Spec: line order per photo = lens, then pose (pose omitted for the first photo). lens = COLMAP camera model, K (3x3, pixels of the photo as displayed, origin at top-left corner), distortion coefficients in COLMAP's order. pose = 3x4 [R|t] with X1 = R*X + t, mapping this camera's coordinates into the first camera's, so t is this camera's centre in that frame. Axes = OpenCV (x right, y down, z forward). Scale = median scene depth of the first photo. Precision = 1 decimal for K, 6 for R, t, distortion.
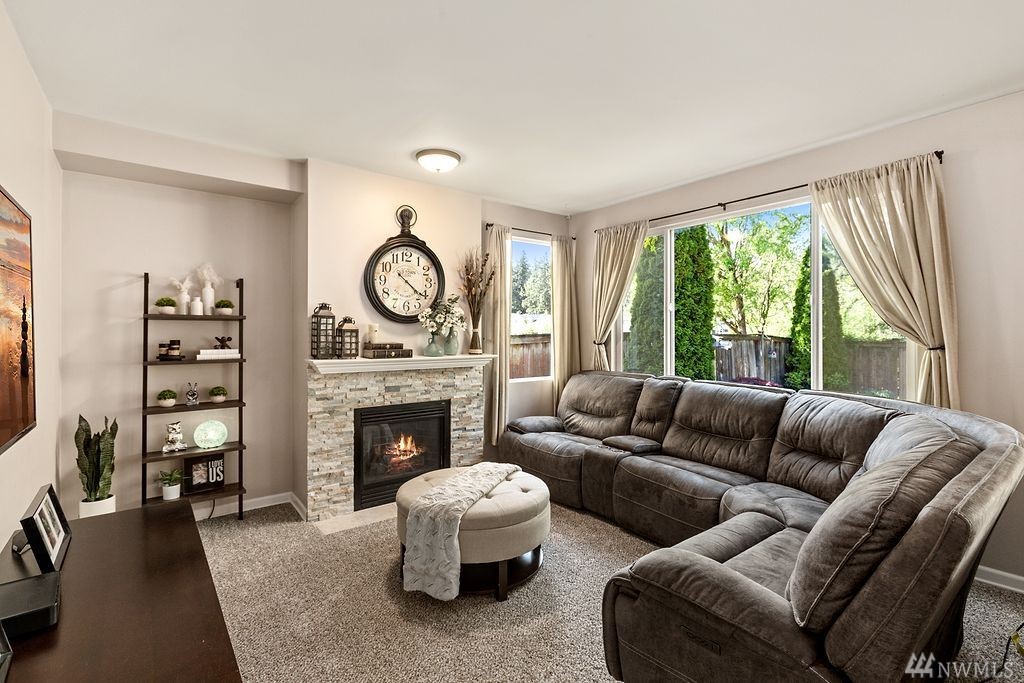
lens RADIAL K [[473.6, 0, 497.9], [0, 473.6, 334.8], [0, 0, 1]] dist [-0.001521, 0.006878]
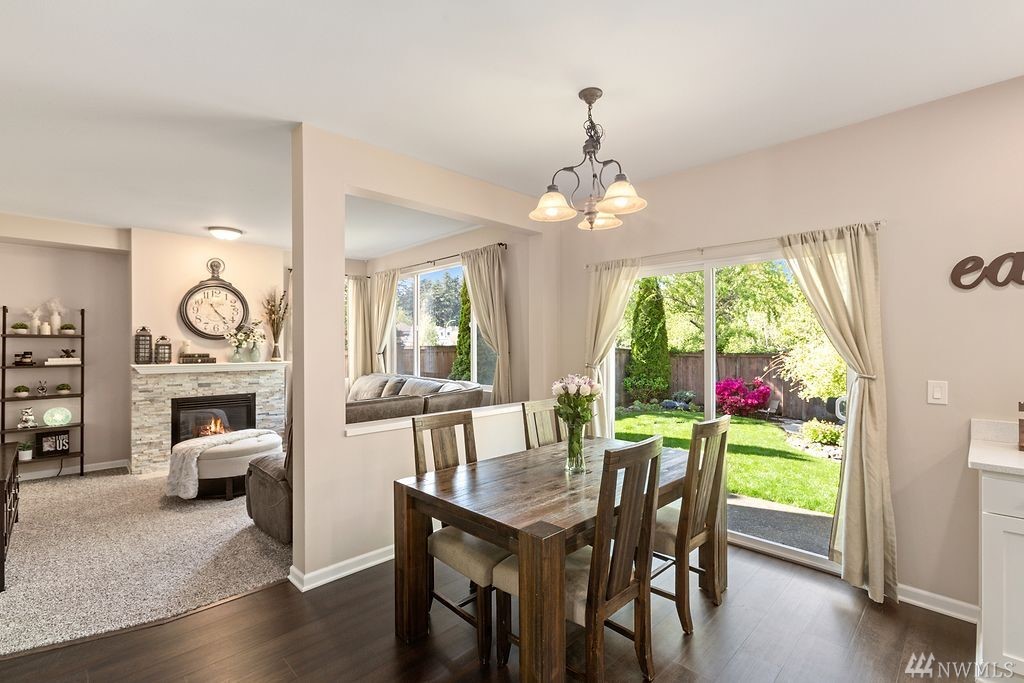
lens RADIAL K [[473.6, 0, 516.2], [0, 473.6, 347.3], [0, 0, 1]] dist [-0.001521, 0.006878]
pose [[0.992633, -0.002695, 0.121133, 0.599204], [0.002729, 0.999996, -0.000108, 0.001703], [-0.121132, 0.000438, 0.992636, -0.603480]]
